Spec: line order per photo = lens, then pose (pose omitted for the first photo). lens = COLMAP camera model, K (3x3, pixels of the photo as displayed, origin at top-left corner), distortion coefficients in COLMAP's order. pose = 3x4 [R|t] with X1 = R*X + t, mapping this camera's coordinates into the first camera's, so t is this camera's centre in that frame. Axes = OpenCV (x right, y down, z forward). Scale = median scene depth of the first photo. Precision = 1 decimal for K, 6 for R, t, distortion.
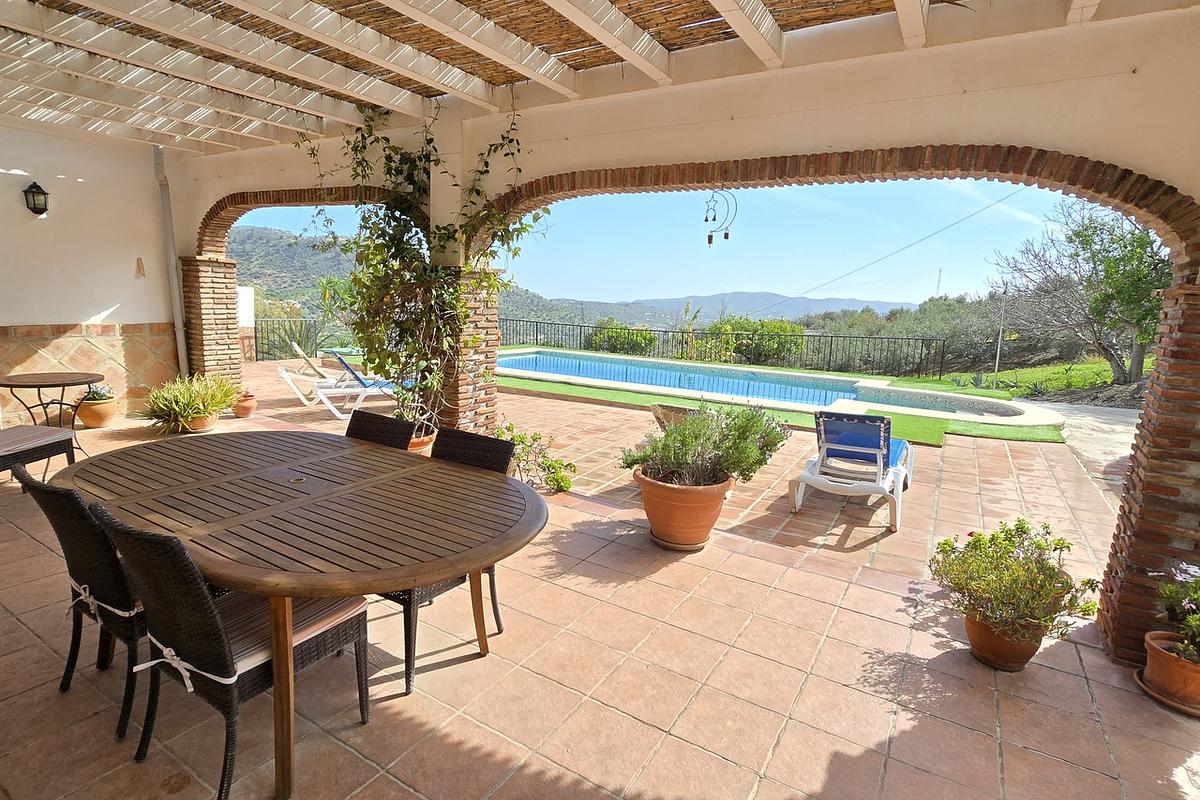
lens RADIAL K [[613.5, 0, 600.0], [0, 613.5, 400.0], [0, 0, 1]] dist [0.000044, 0.000148]
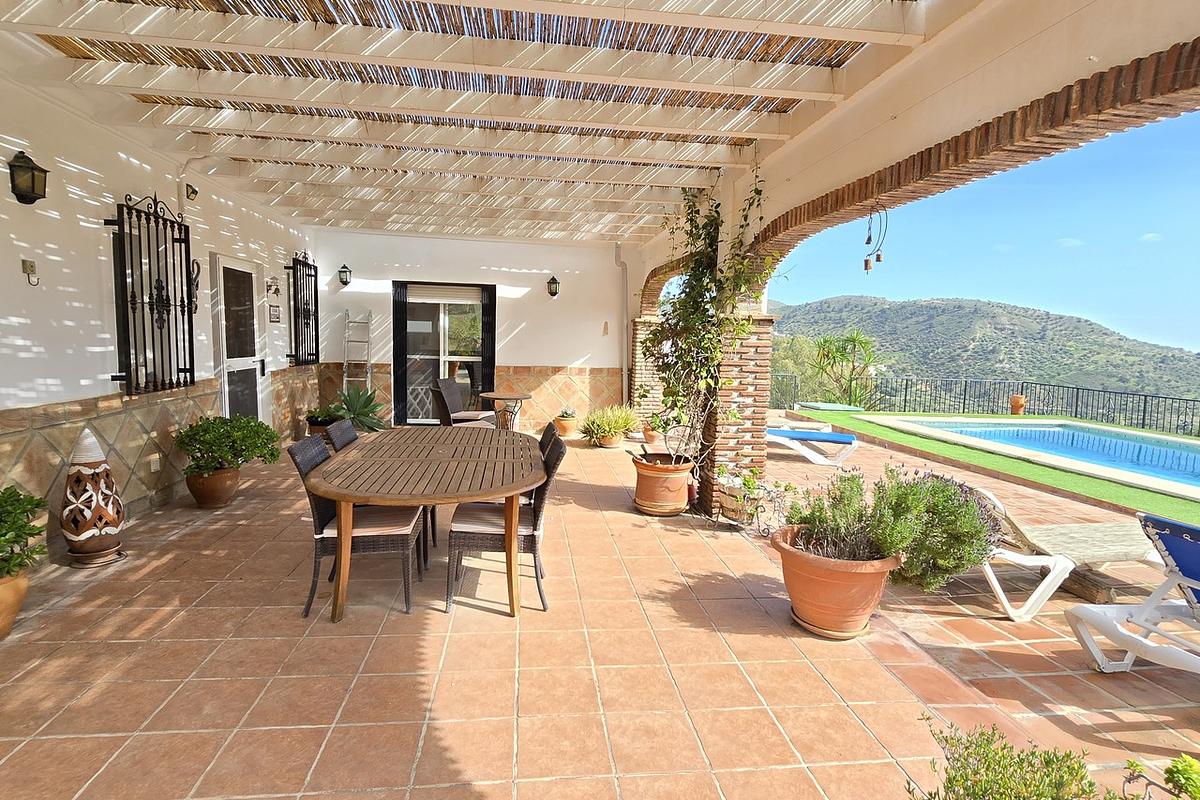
lens RADIAL K [[601.2, 0, 569.7], [0, 601.2, 397.3], [0, 0, 1]] dist [0.002798, 0.000320]
pose [[0.616068, 0.058105, -0.785547, 0.414733], [-0.138400, 0.989746, -0.035332, 0.001859], [0.775439, 0.130486, 0.617792, 0.143510]]
